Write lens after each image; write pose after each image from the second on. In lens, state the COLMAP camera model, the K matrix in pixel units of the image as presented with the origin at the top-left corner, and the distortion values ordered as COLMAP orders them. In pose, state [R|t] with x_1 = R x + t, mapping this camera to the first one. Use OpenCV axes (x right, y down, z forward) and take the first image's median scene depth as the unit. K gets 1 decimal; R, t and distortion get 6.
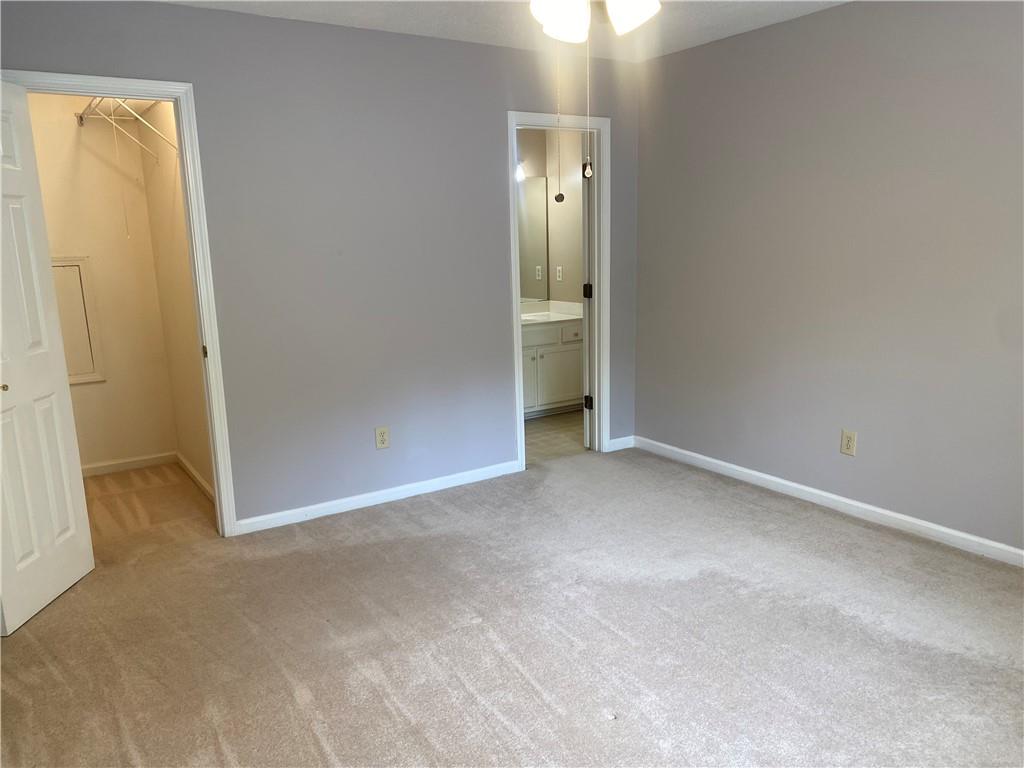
lens RADIAL K [[770.7, 0, 512.0], [0, 770.7, 384.0], [0, 0, 1]] dist [0.034540, -0.040930]
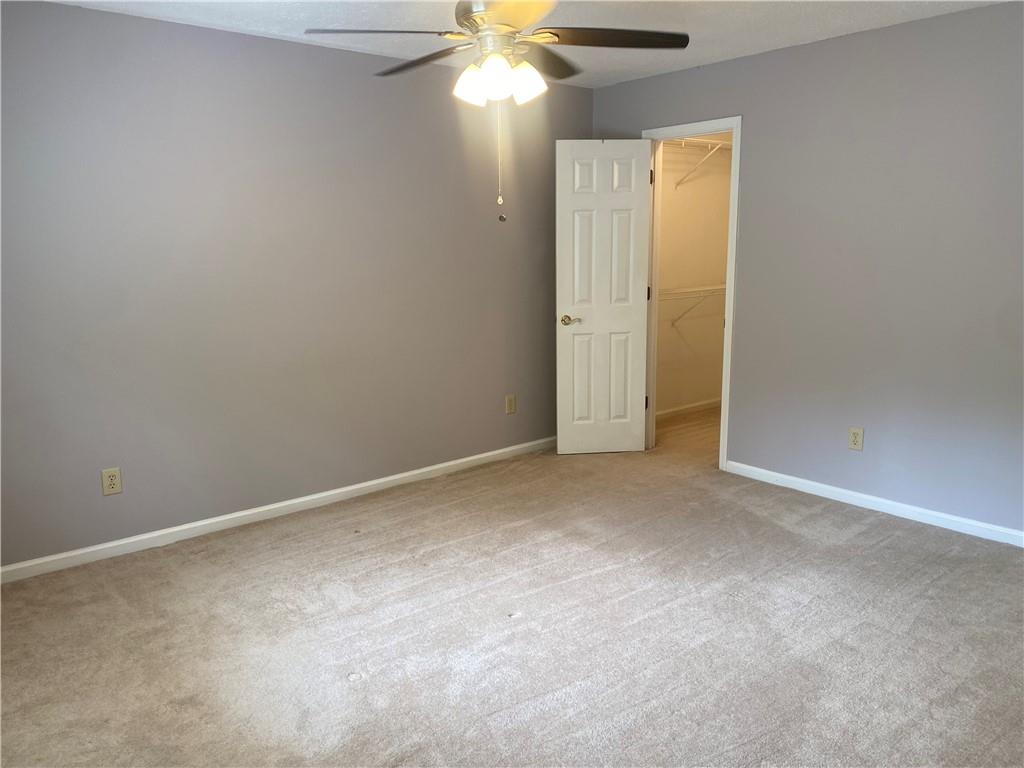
lens RADIAL K [[770.7, 0, 512.0], [0, 770.7, 384.0], [0, 0, 1]] dist [0.034540, -0.040930]
pose [[0.144316, 0.218987, -0.964996, 0.784542], [-0.179170, 0.964869, 0.192163, -0.122720], [0.973176, 0.145166, 0.178482, 0.416470]]
